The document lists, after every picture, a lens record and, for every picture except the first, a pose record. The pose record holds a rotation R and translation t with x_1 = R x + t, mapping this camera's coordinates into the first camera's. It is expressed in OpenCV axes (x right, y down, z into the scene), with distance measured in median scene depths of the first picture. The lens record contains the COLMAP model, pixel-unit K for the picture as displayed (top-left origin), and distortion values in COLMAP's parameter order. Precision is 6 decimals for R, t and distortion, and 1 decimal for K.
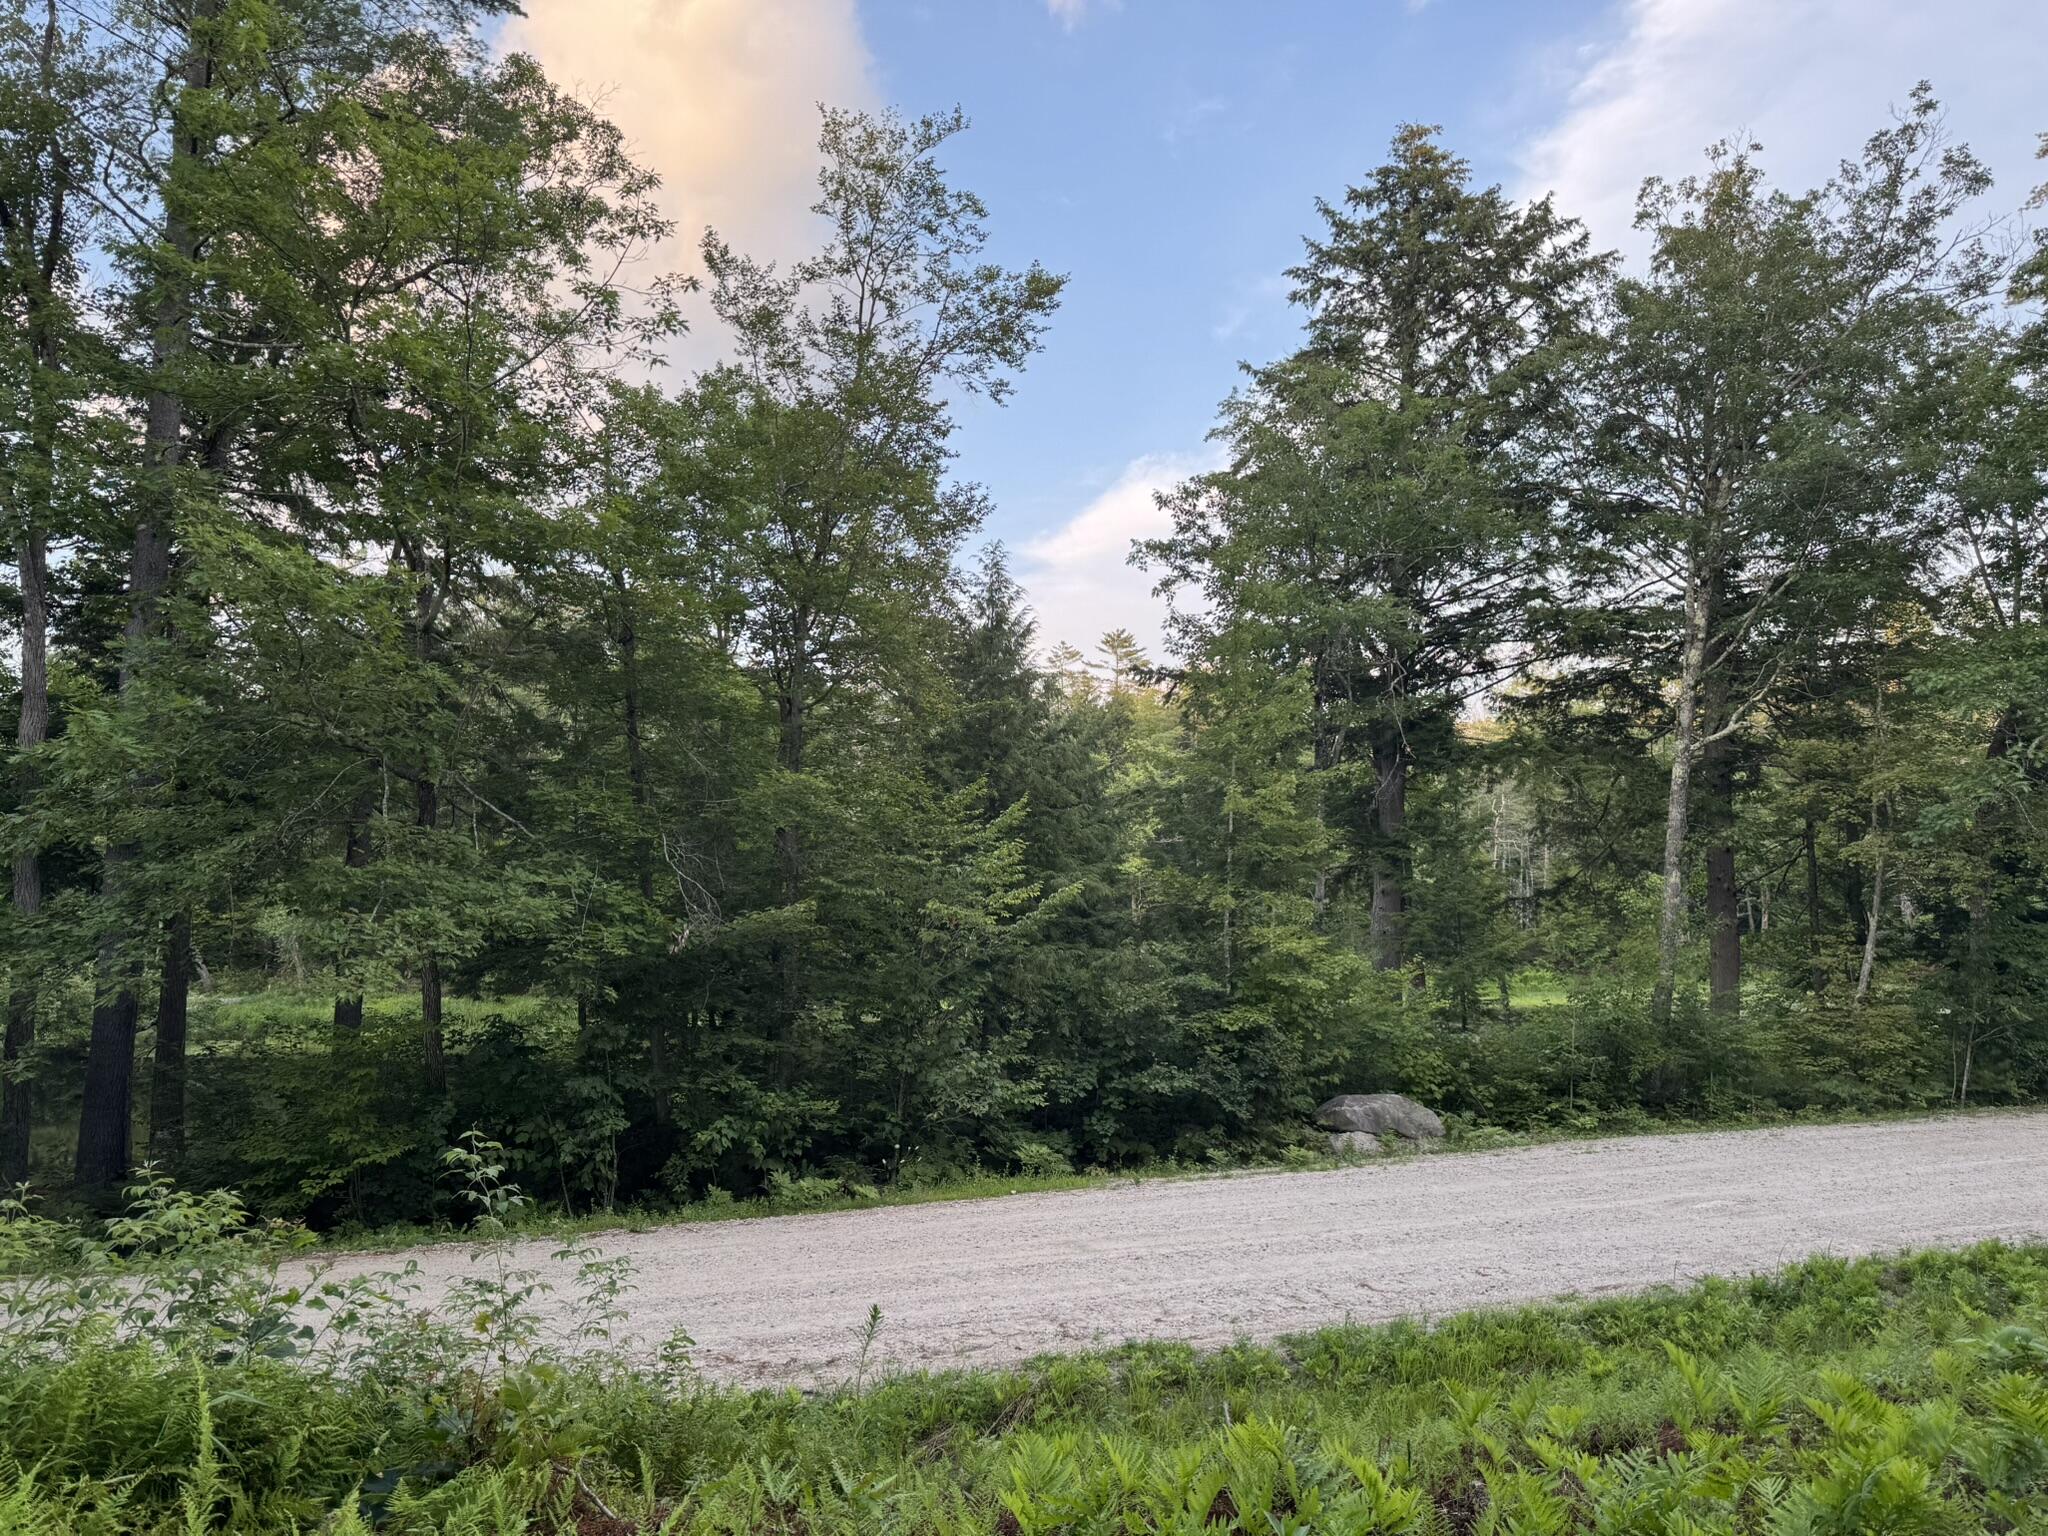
lens RADIAL K [[1448.3, 0, 1018.9], [0, 1448.3, 773.4], [0, 0, 1]] dist [0.047227, -0.054680]
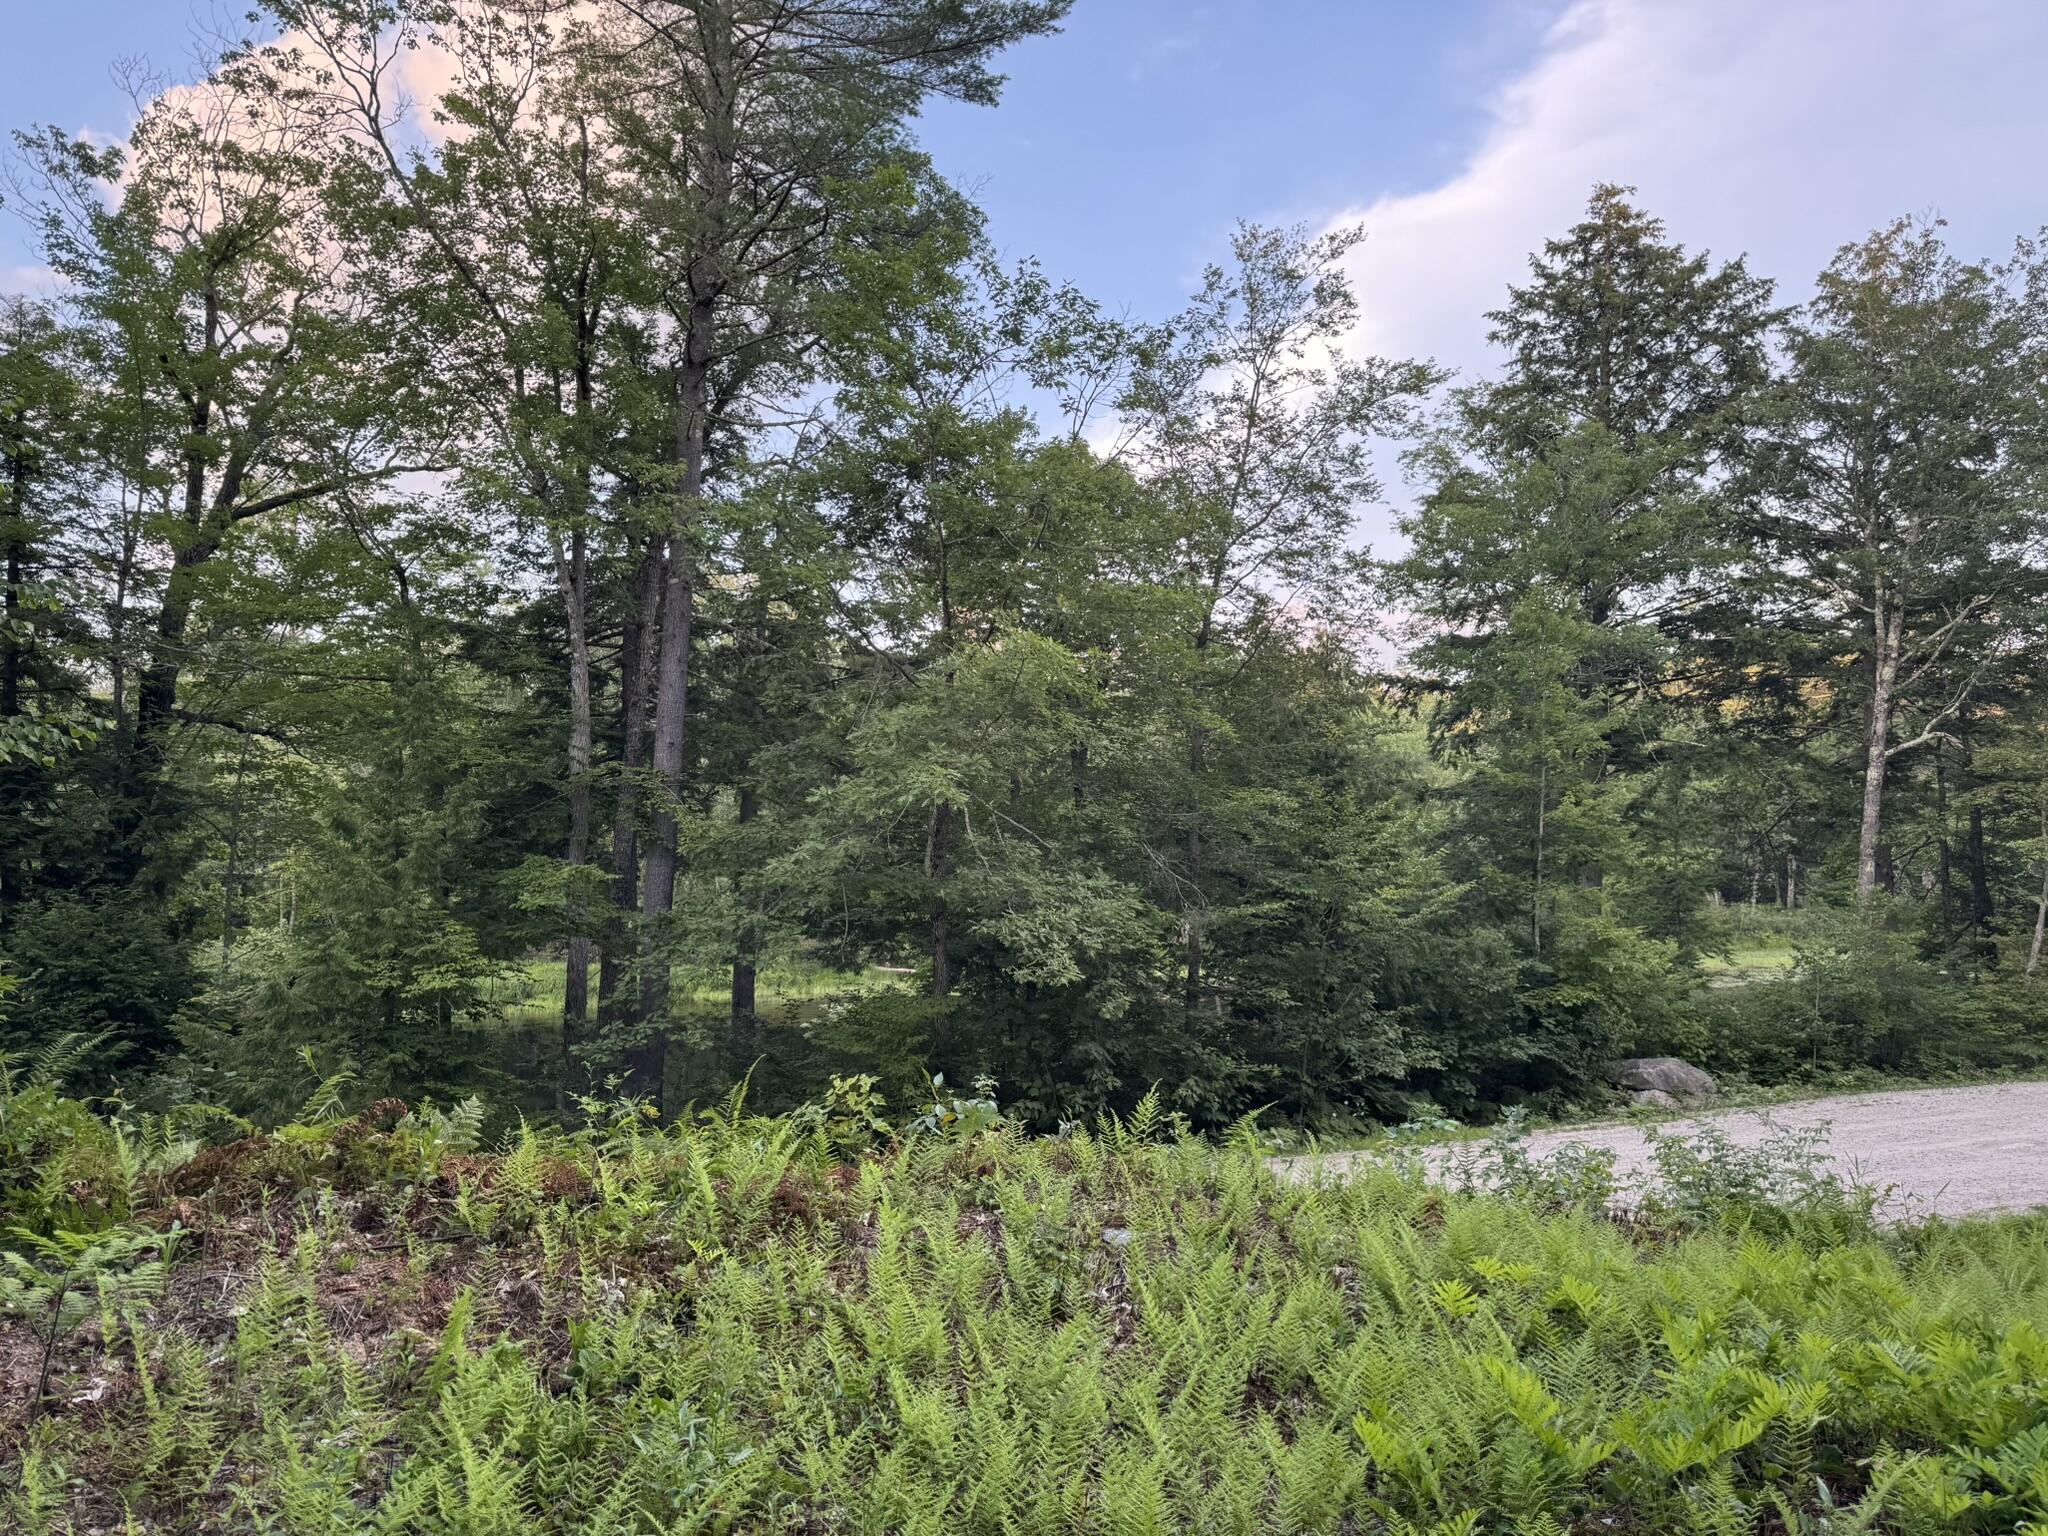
lens RADIAL K [[1448.3, 0, 1016.6], [0, 1448.3, 762.7], [0, 0, 1]] dist [0.047227, -0.054680]
pose [[0.999692, 0.000519, 0.024832, -0.276354], [-0.000989, 0.999820, 0.018923, -0.035004], [-0.024818, -0.018942, 0.999513, -0.141545]]
